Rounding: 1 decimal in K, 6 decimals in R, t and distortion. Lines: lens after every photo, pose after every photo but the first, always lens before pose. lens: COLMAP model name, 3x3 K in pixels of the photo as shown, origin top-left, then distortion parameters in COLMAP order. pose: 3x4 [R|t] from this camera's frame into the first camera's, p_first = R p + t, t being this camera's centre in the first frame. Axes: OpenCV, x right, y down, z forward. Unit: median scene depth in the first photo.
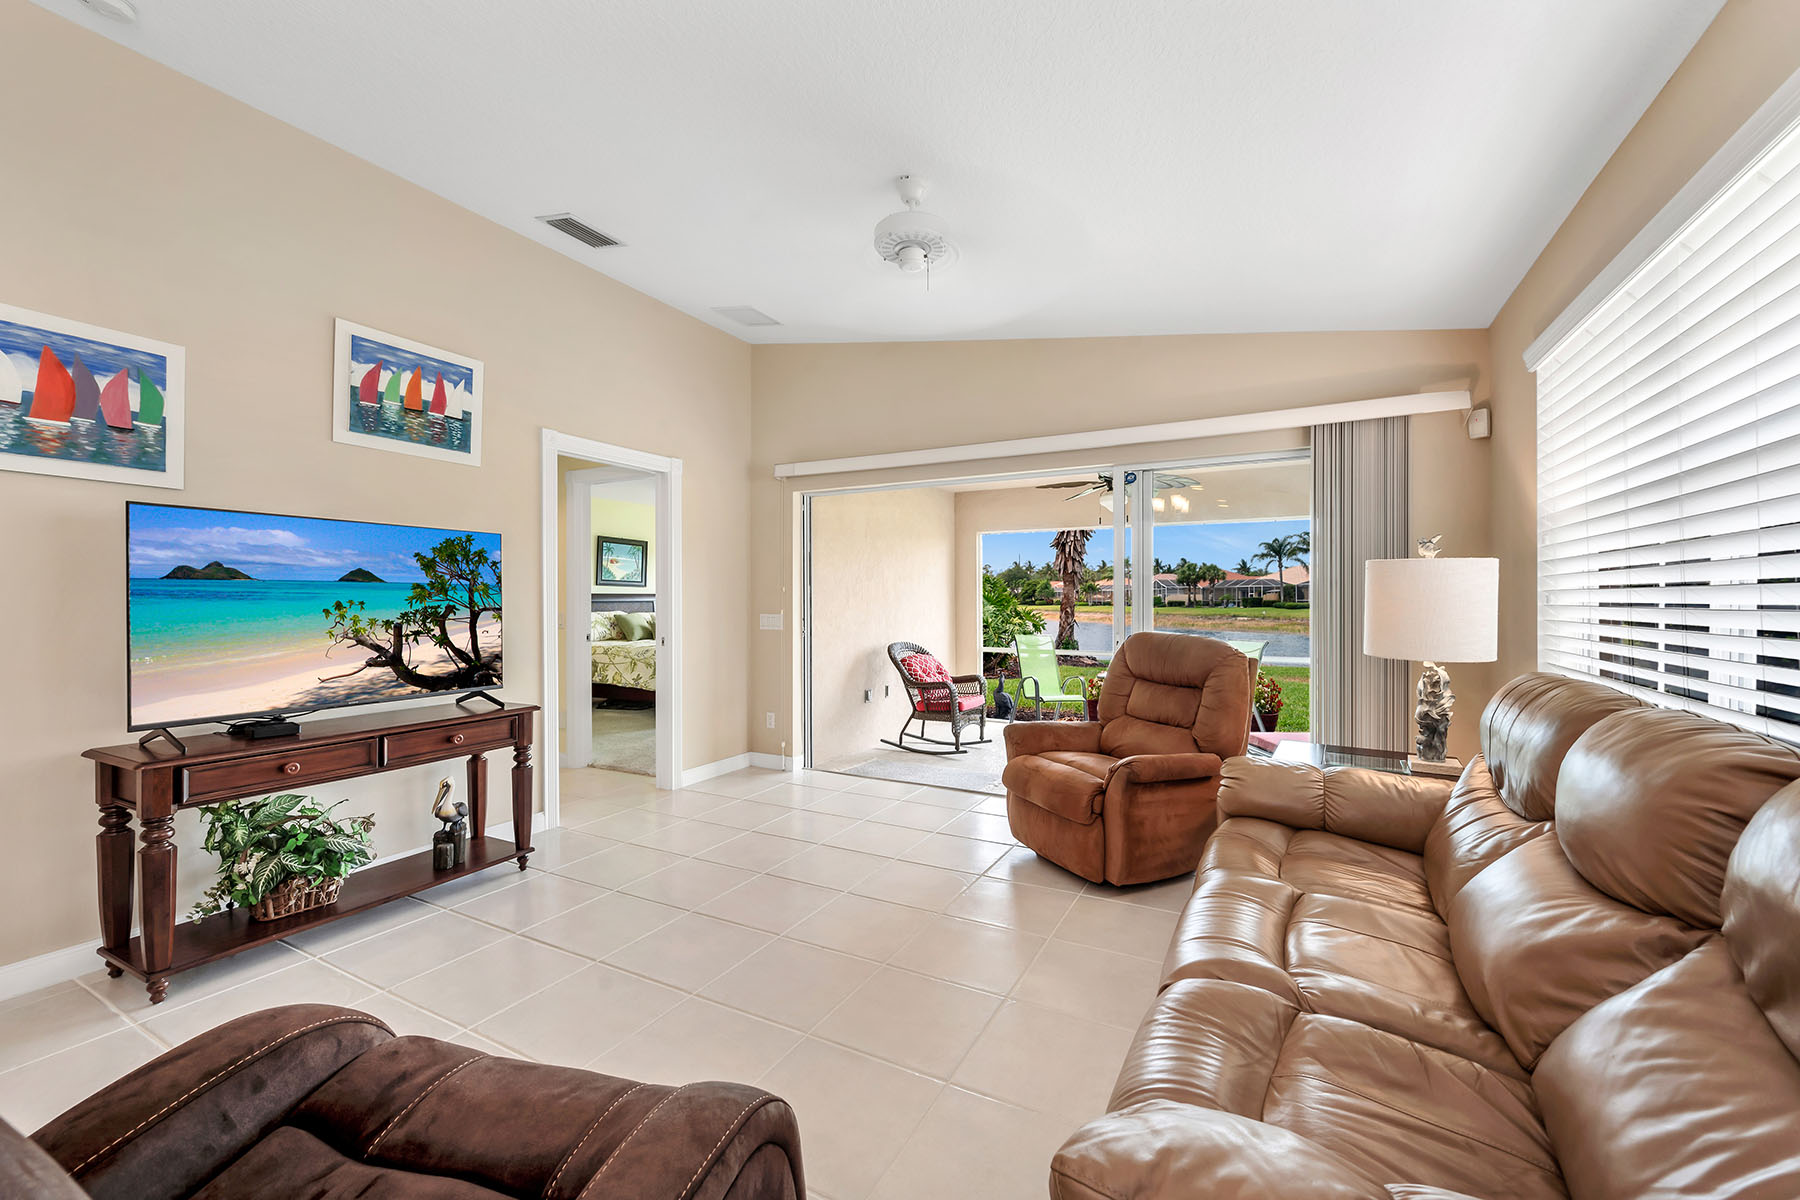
lens RADIAL K [[714.4, 0, 904.9], [0, 714.4, 598.7], [0, 0, 1]] dist [-0.001865, -0.000113]
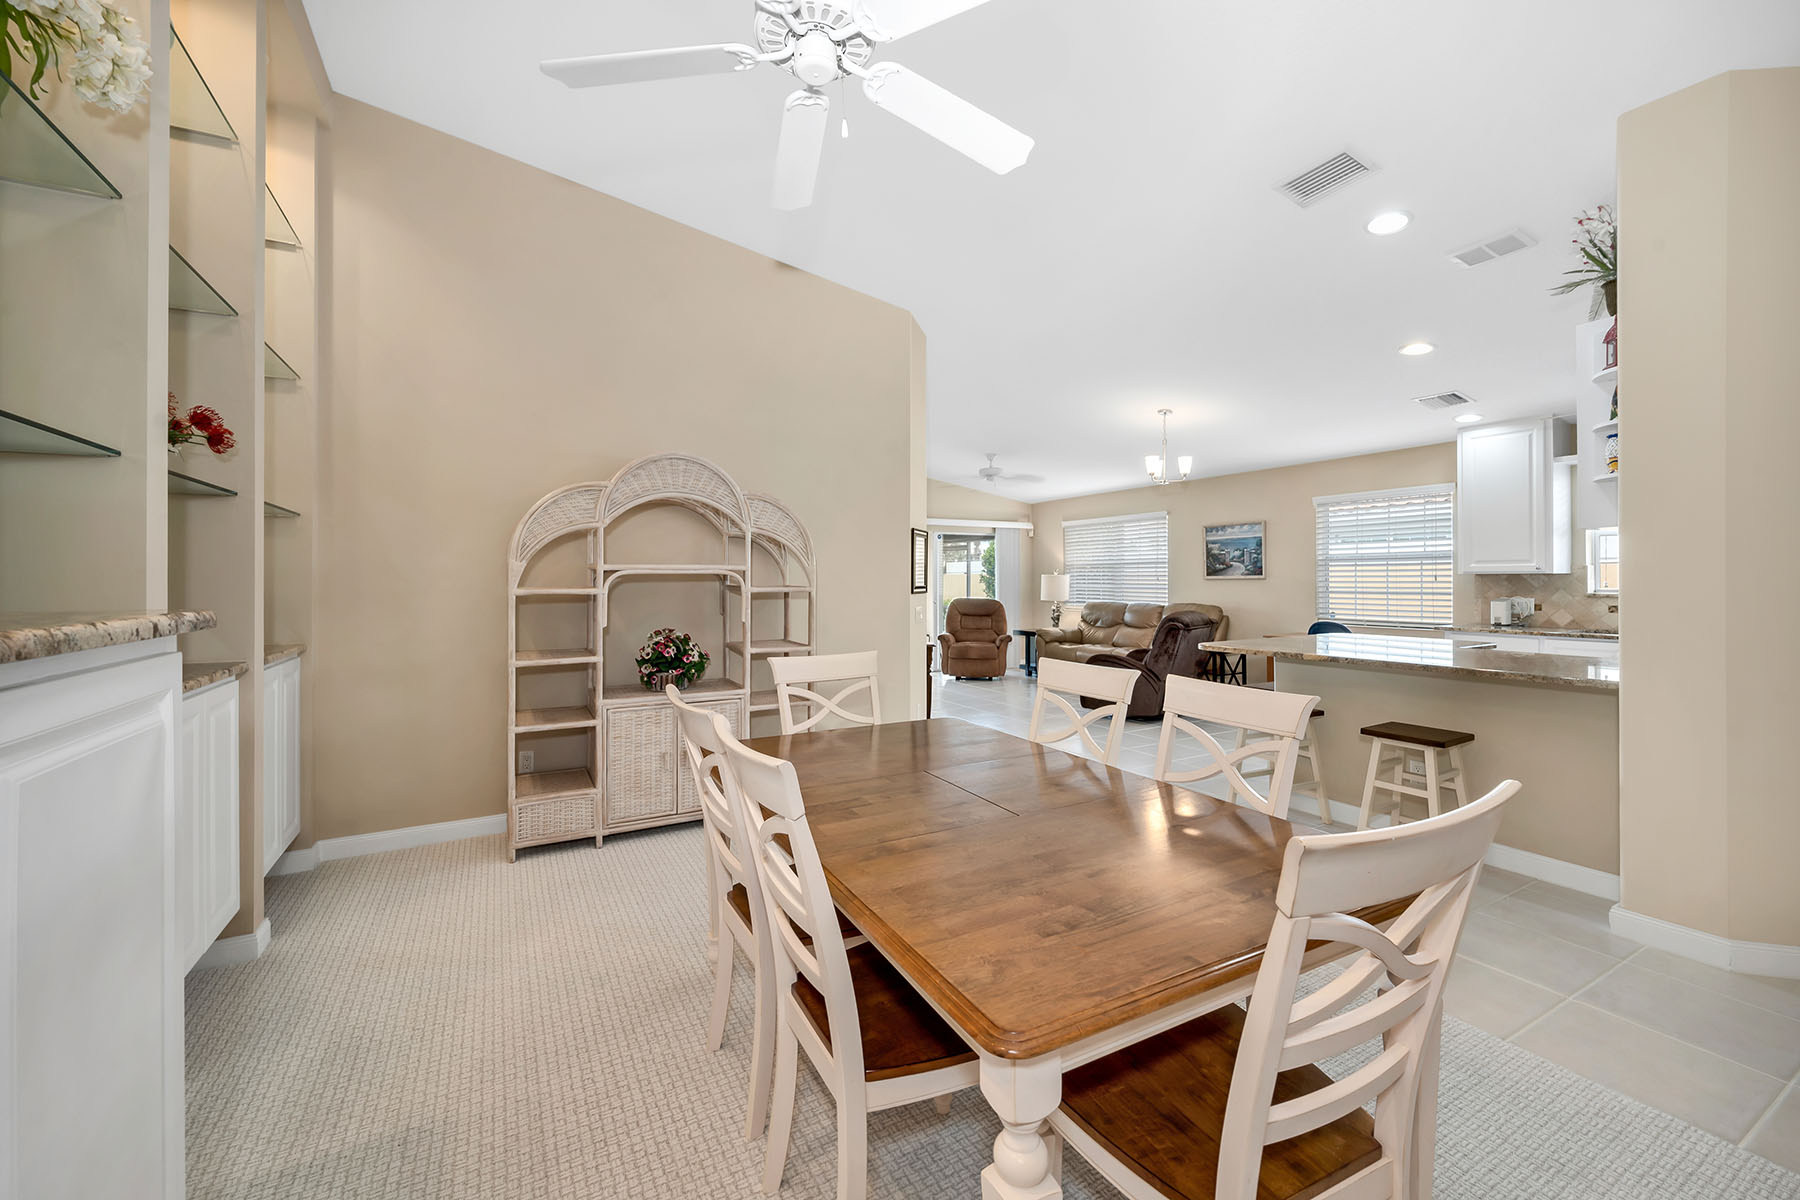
lens RADIAL K [[725.3, 0, 900.9], [0, 725.3, 579.7], [0, 0, 1]] dist [0.001236, 0.000013]
pose [[0.539804, 0.000853, 0.841790, -1.047571], [0.001048, 0.999998, -0.001685, -0.008636], [-0.841790, 0.001792, 0.539802, -0.144098]]
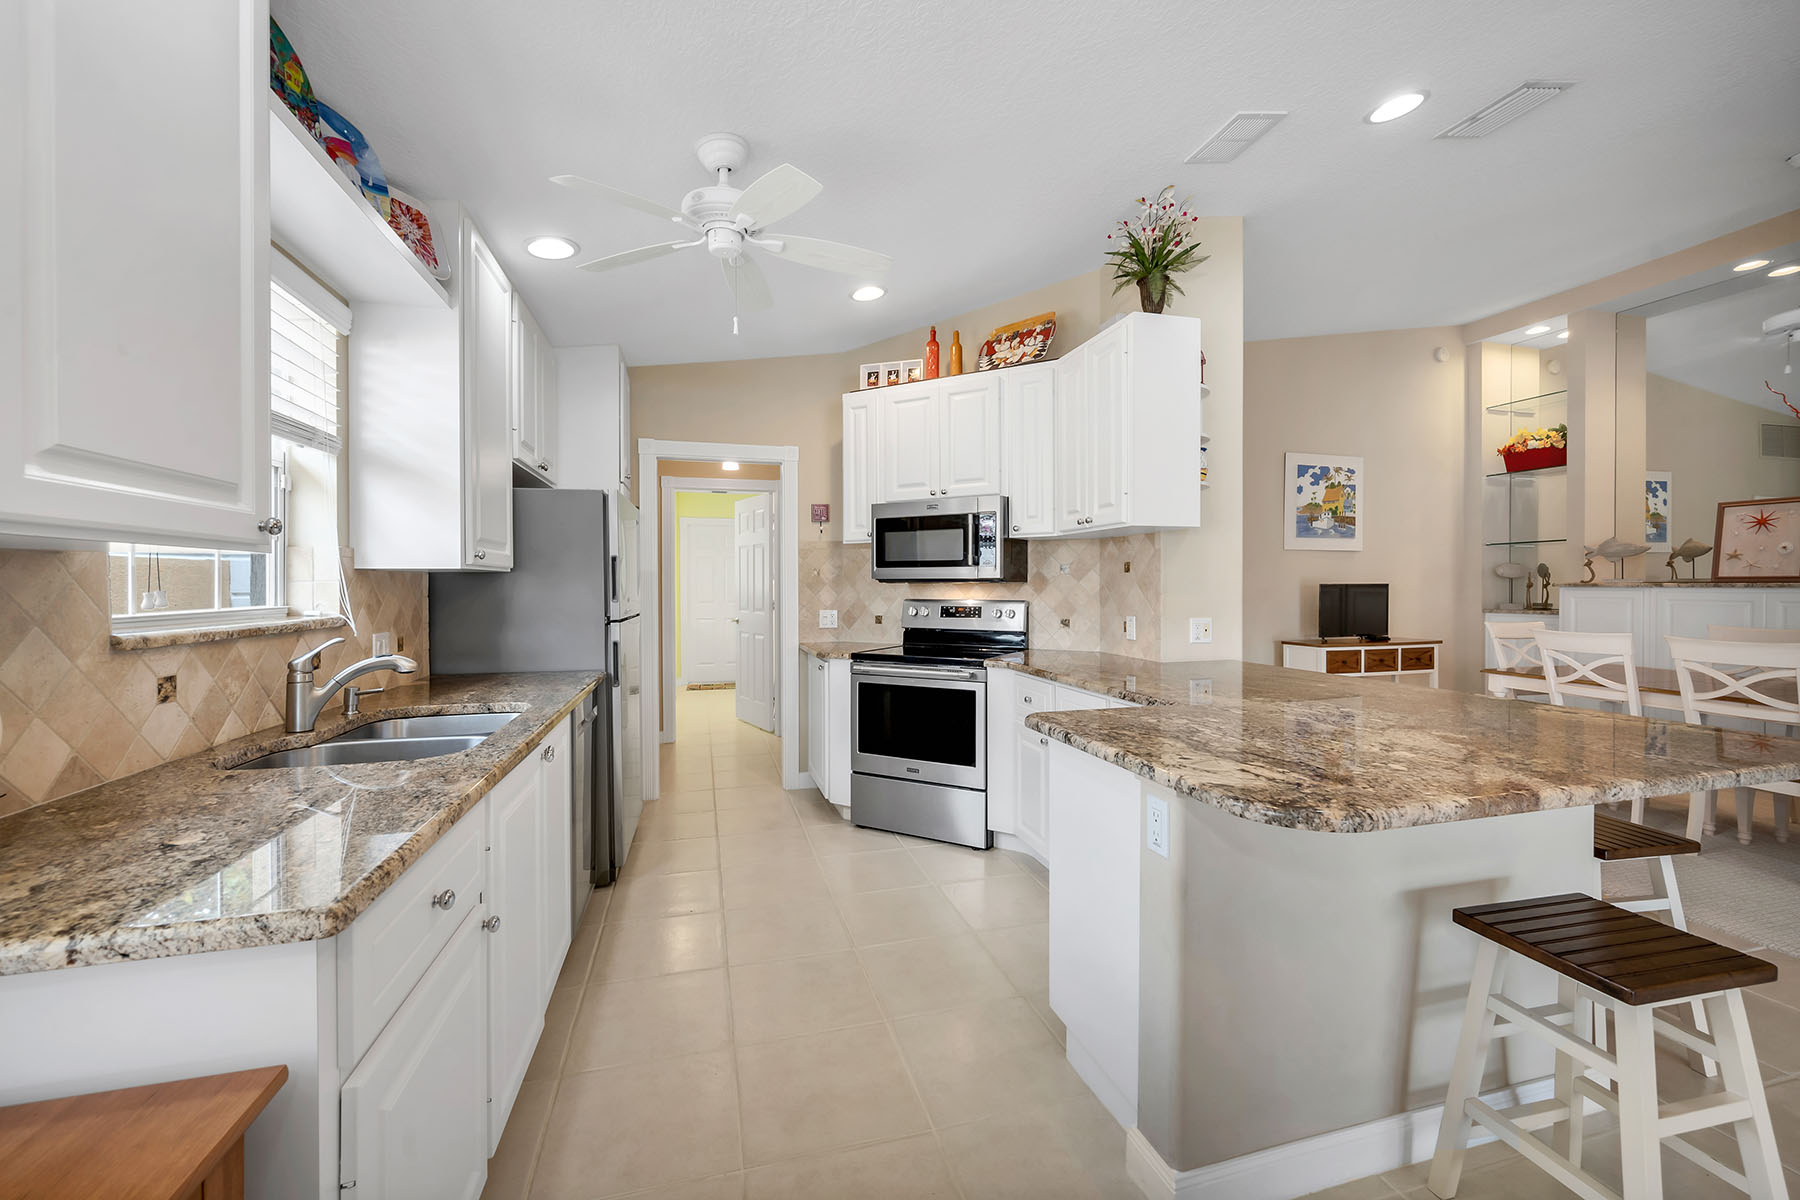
lens RADIAL K [[722.2, 0, 903.1], [0, 722.2, 588.8], [0, 0, 1]] dist [0.000140, 0.000054]
pose [[-0.721529, 0.008871, -0.692328, -0.071808], [0.006110, 0.999961, 0.006445, -0.007043], [0.692358, 0.000420, -0.721554, -0.070119]]
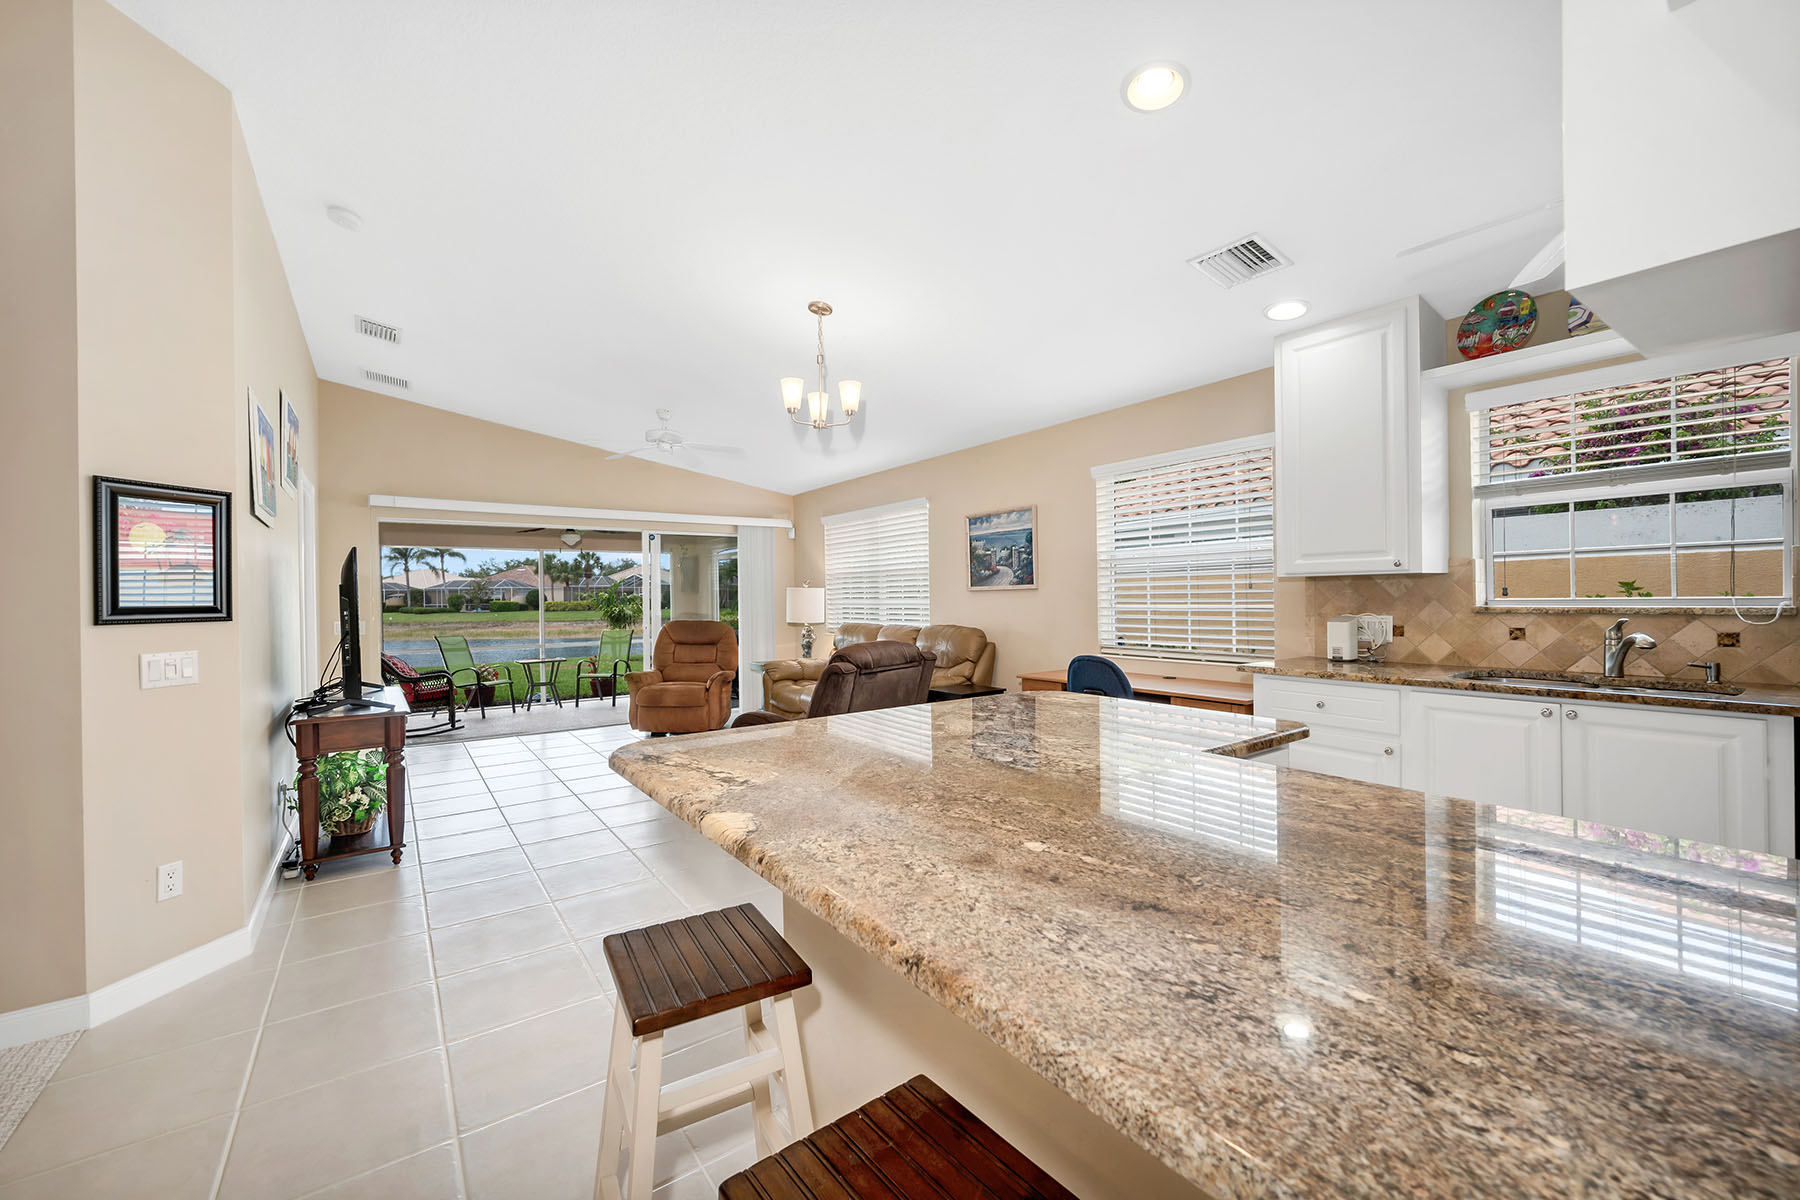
lens RADIAL K [[717.3, 0, 902.1], [0, 717.3, 599.1], [0, 0, 1]] dist [-0.000799, -0.000394]
pose [[0.438999, -0.007435, 0.898457, -0.583901], [0.011684, 0.999928, 0.002565, -0.004808], [-0.898411, 0.009372, 0.439055, -0.213909]]
